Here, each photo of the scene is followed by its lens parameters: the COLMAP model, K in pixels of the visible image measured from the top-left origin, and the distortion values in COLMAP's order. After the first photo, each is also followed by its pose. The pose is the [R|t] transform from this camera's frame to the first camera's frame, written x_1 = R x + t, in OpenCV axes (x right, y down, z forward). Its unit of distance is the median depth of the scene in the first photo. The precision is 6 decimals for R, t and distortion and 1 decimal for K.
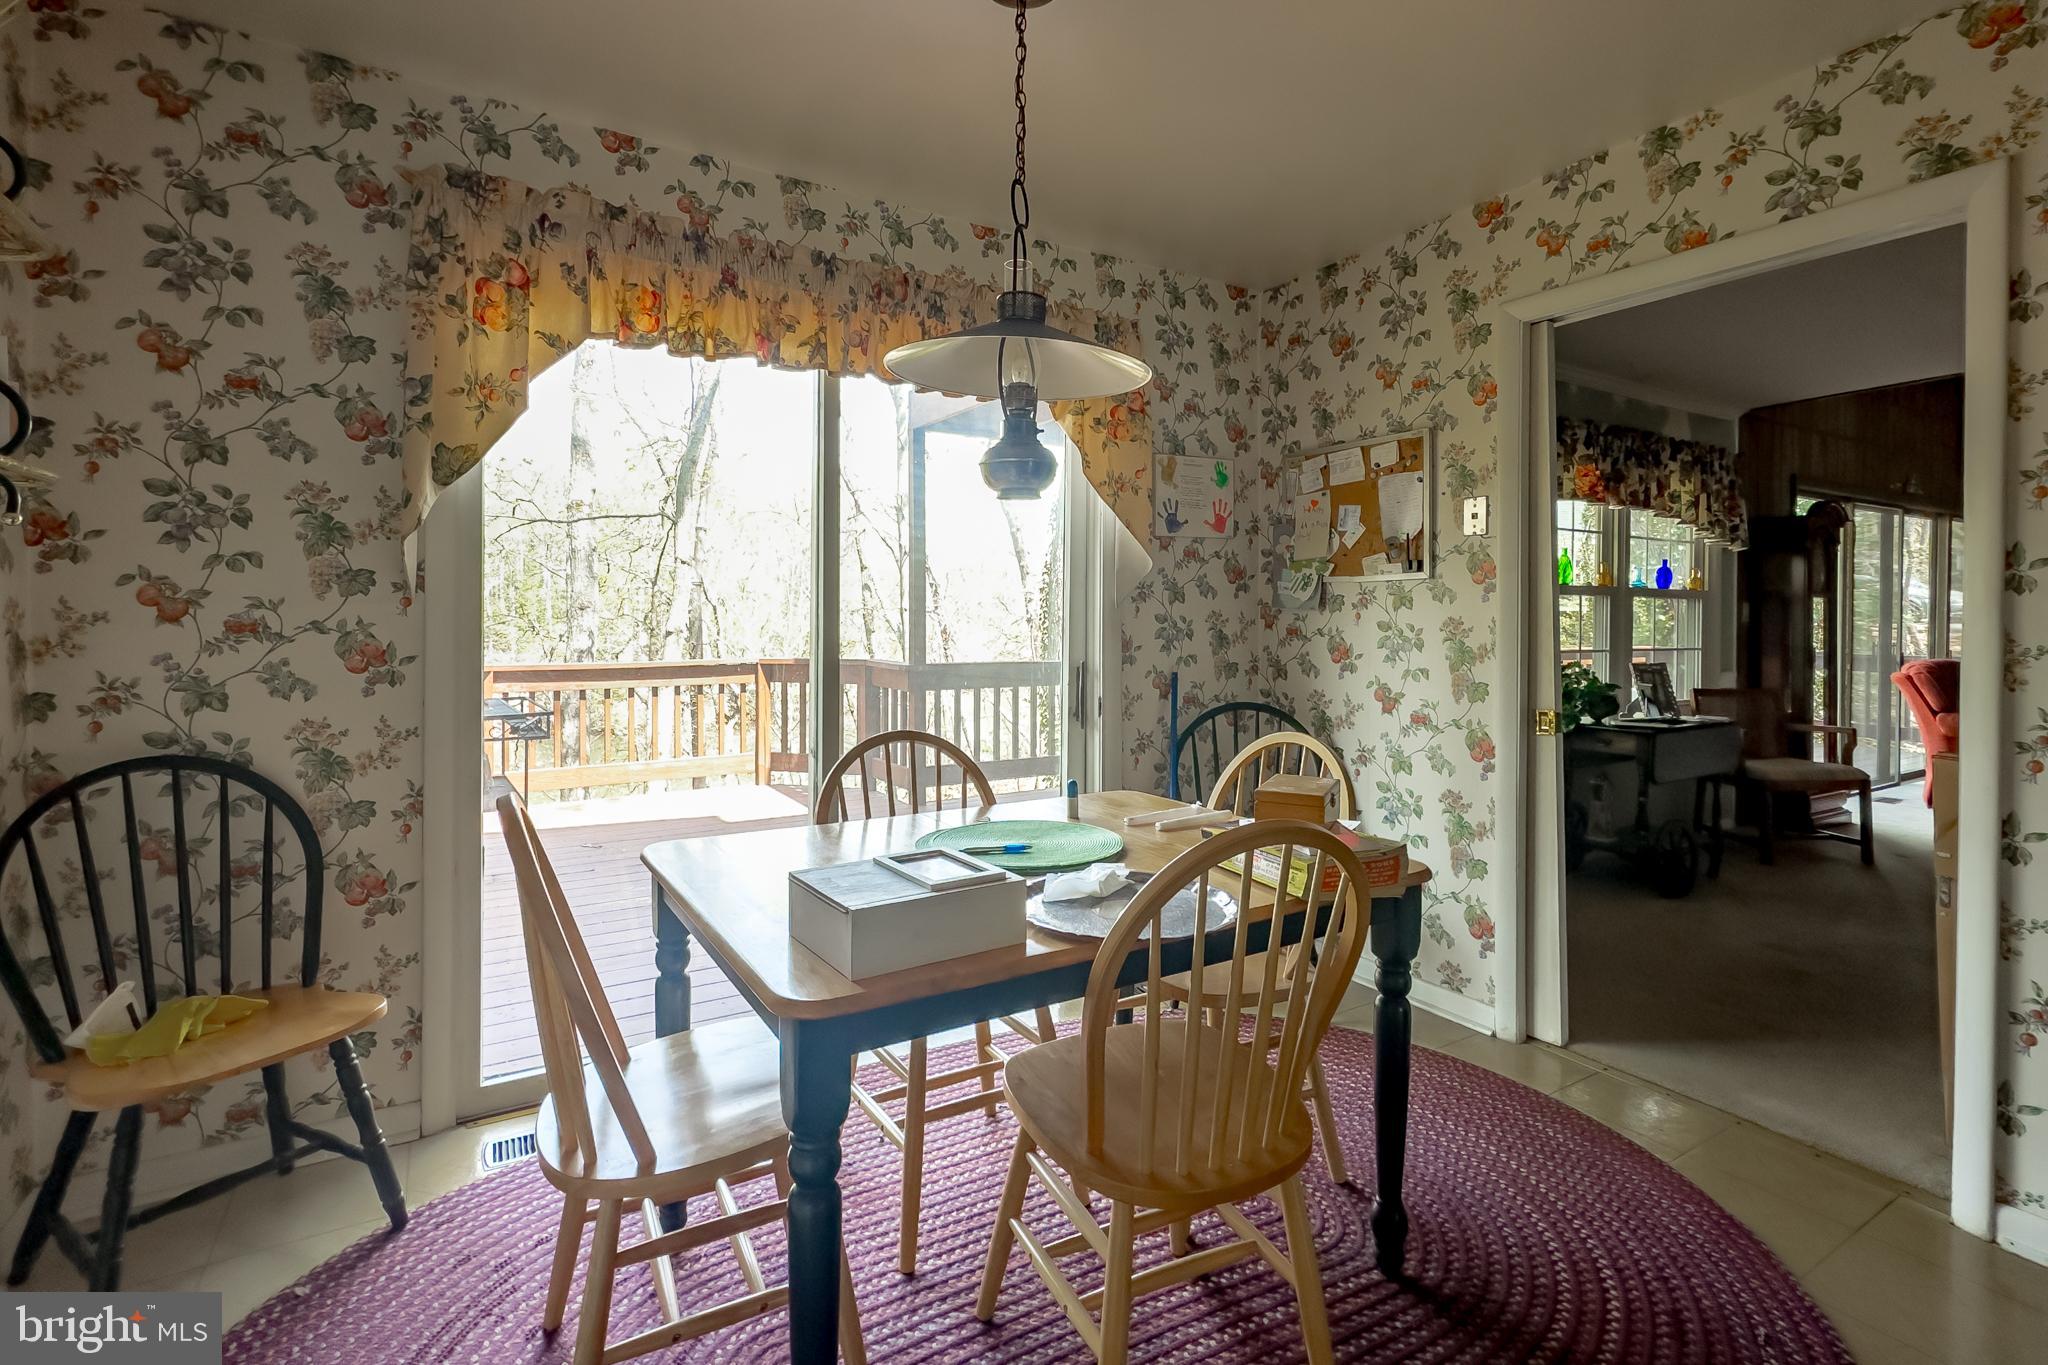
lens RADIAL K [[945.8, 0, 1020.3], [0, 945.8, 628.3], [0, 0, 1]] dist [0.006220, 0.000312]
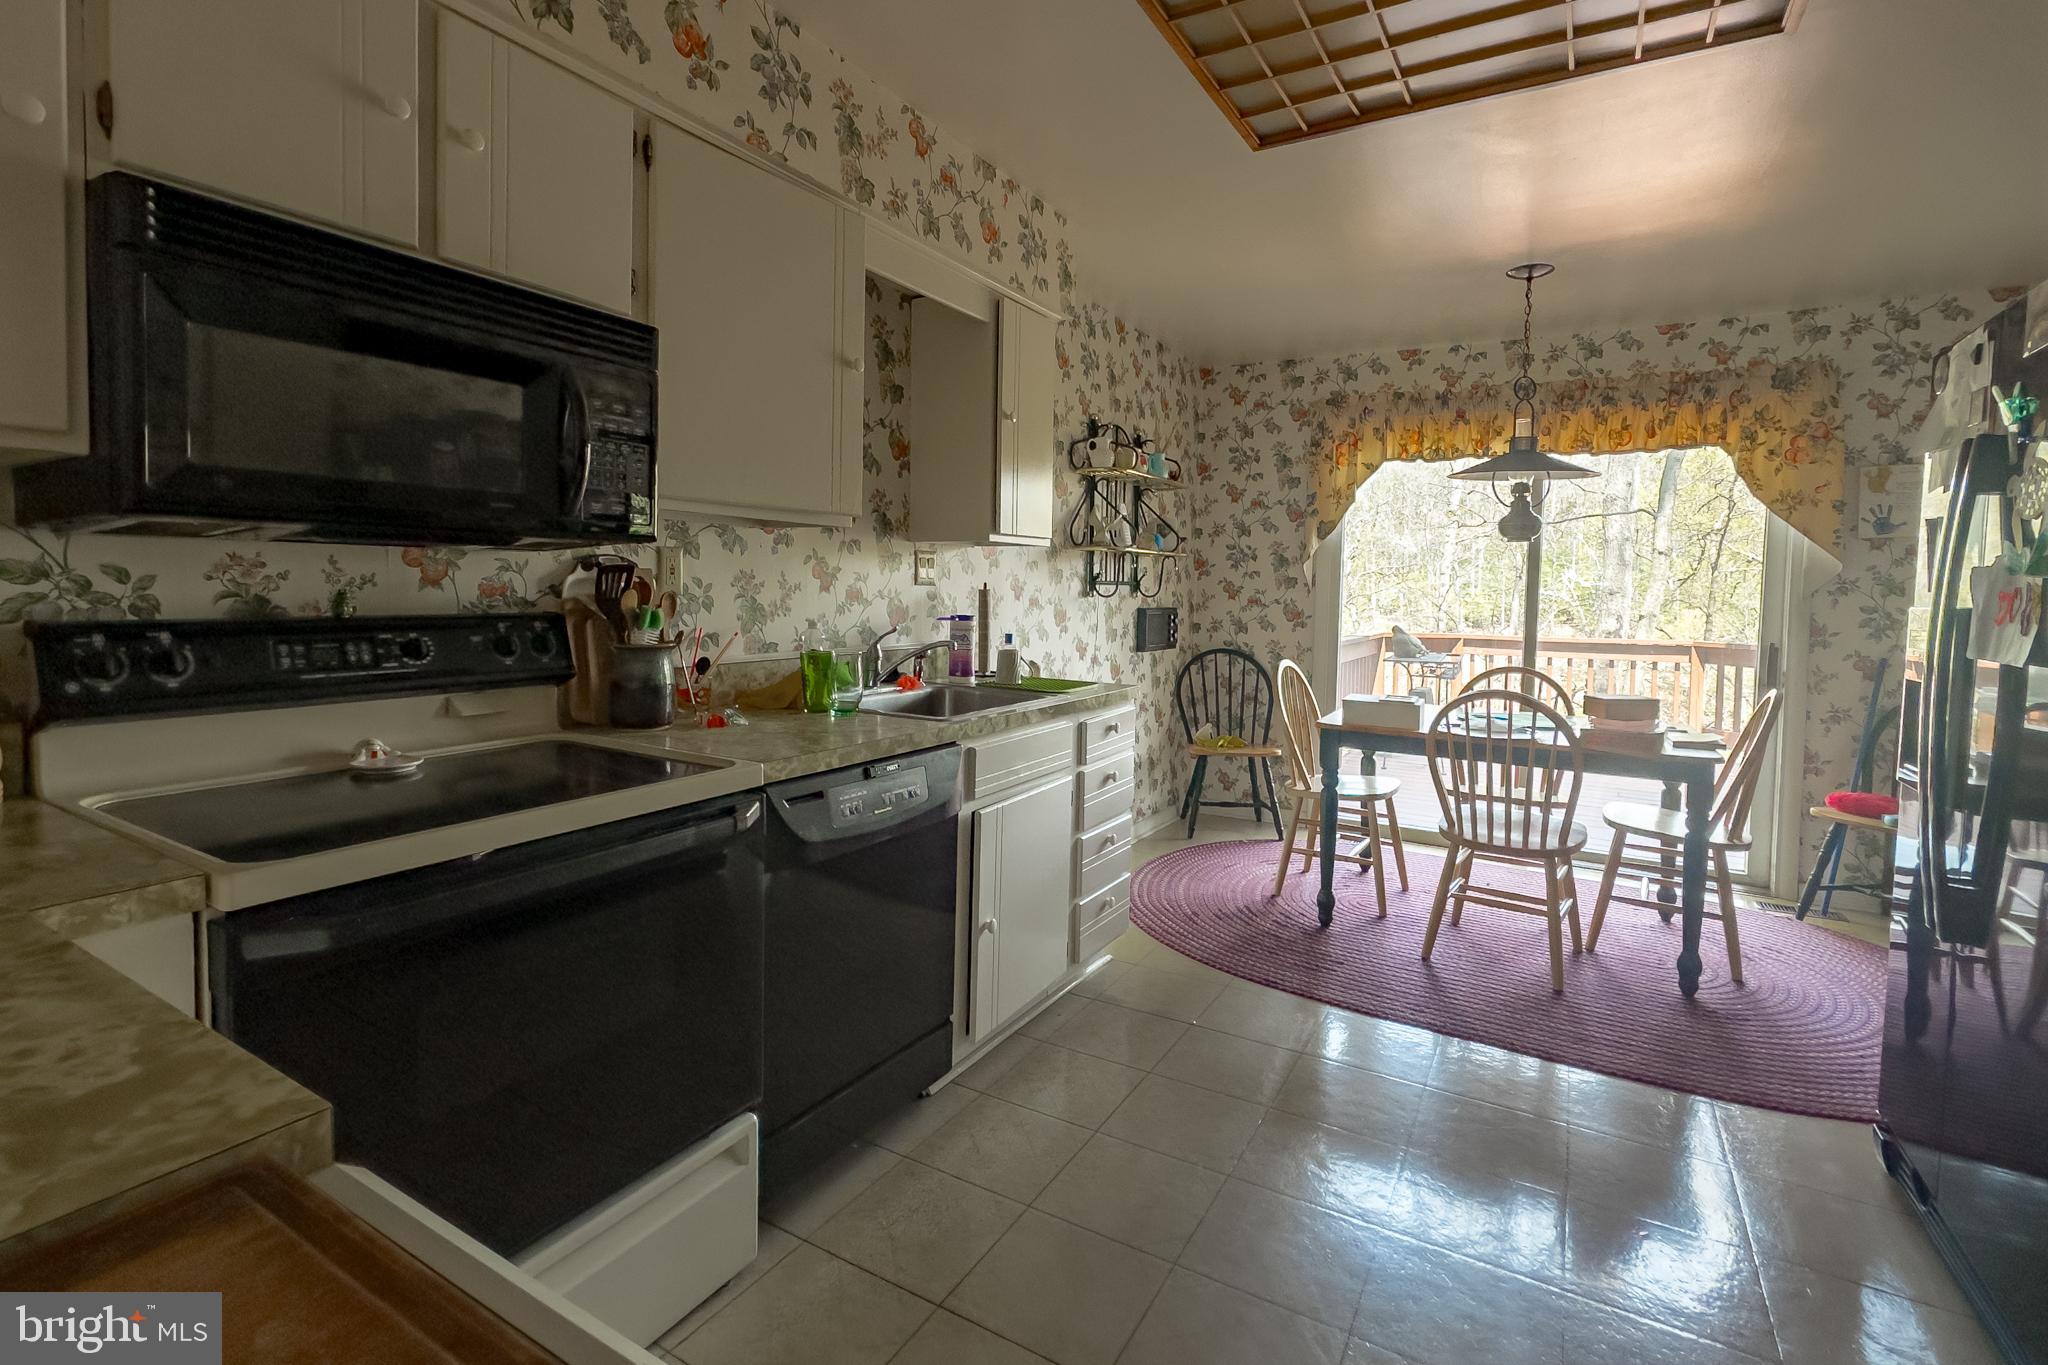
lens RADIAL K [[948.0, 0, 1019.7], [0, 948.0, 622.9], [0, 0, 1]] dist [-0.071175, 0.000101]
pose [[0.483928, 0.037406, -0.874308, 0.974912], [-0.025660, 0.999263, 0.028550, 0.000998], [0.874732, 0.008618, 0.484531, -0.682203]]
